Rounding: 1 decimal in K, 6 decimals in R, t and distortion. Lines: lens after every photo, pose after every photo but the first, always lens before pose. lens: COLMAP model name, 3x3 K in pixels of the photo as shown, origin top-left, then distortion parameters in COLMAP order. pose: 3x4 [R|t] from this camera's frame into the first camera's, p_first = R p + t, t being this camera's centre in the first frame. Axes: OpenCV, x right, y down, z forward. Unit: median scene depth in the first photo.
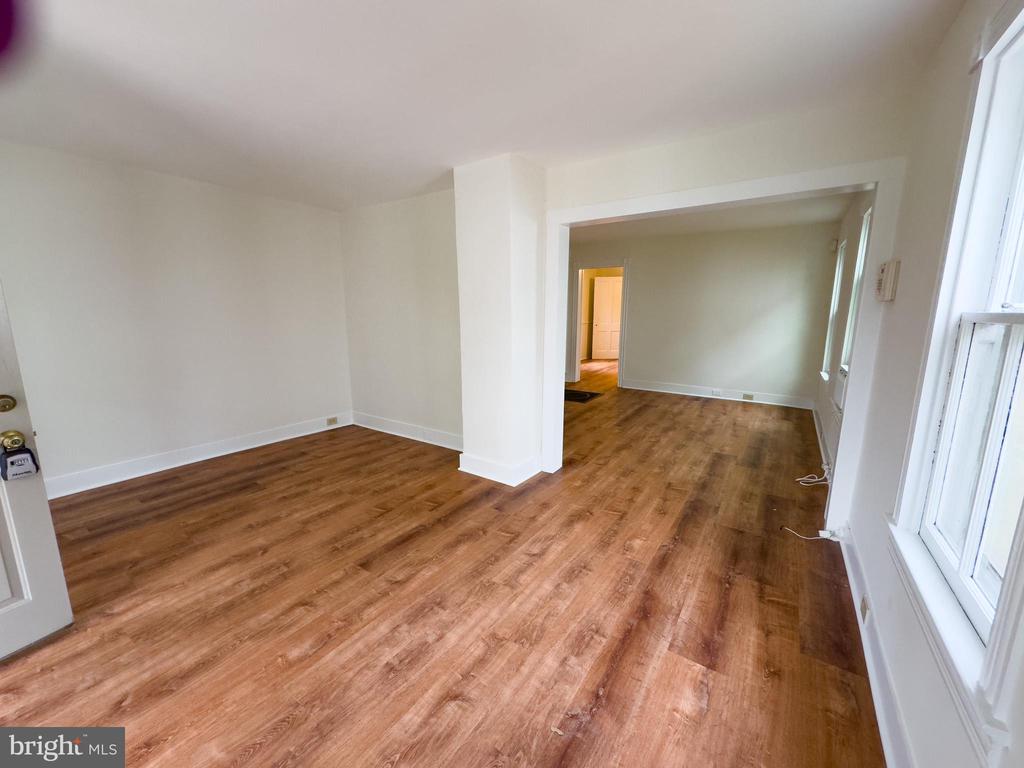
lens RADIAL K [[409.9, 0, 510.9], [0, 409.9, 382.0], [0, 0, 1]] dist [-0.003595, 0.000299]
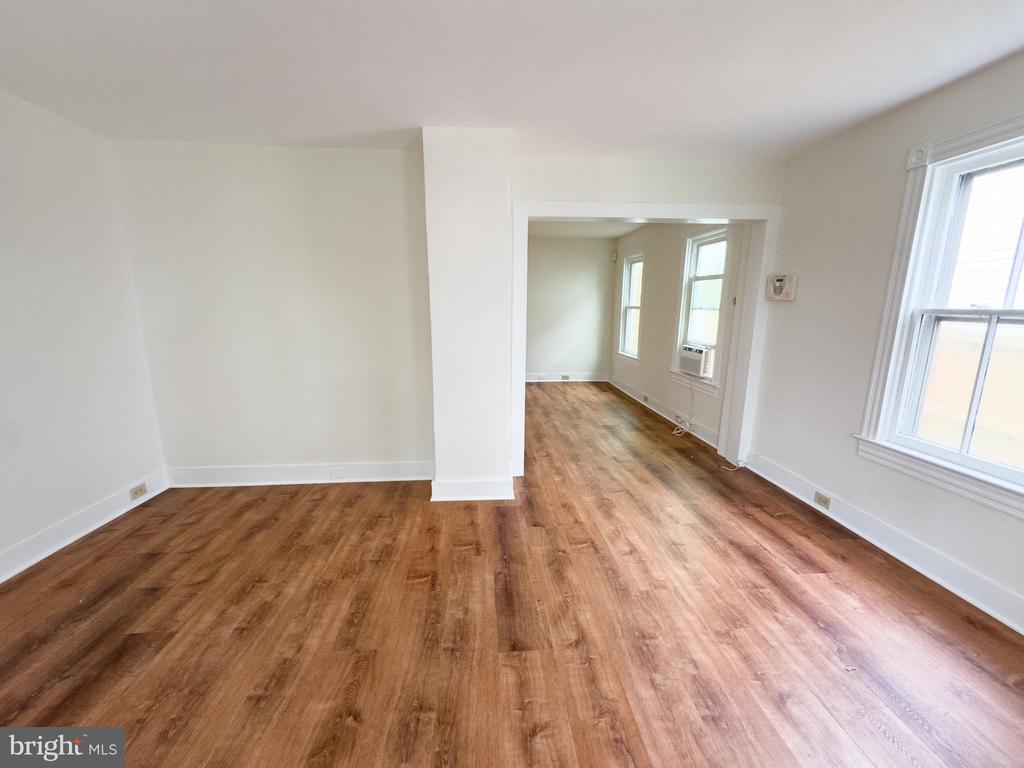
lens RADIAL K [[409.9, 0, 510.9], [0, 409.9, 382.0], [0, 0, 1]] dist [-0.003595, 0.000299]
pose [[0.780821, -0.116236, 0.613846, -0.635058], [0.107628, 0.992877, 0.051103, -0.063751], [-0.615414, 0.026164, 0.787770, 0.327273]]
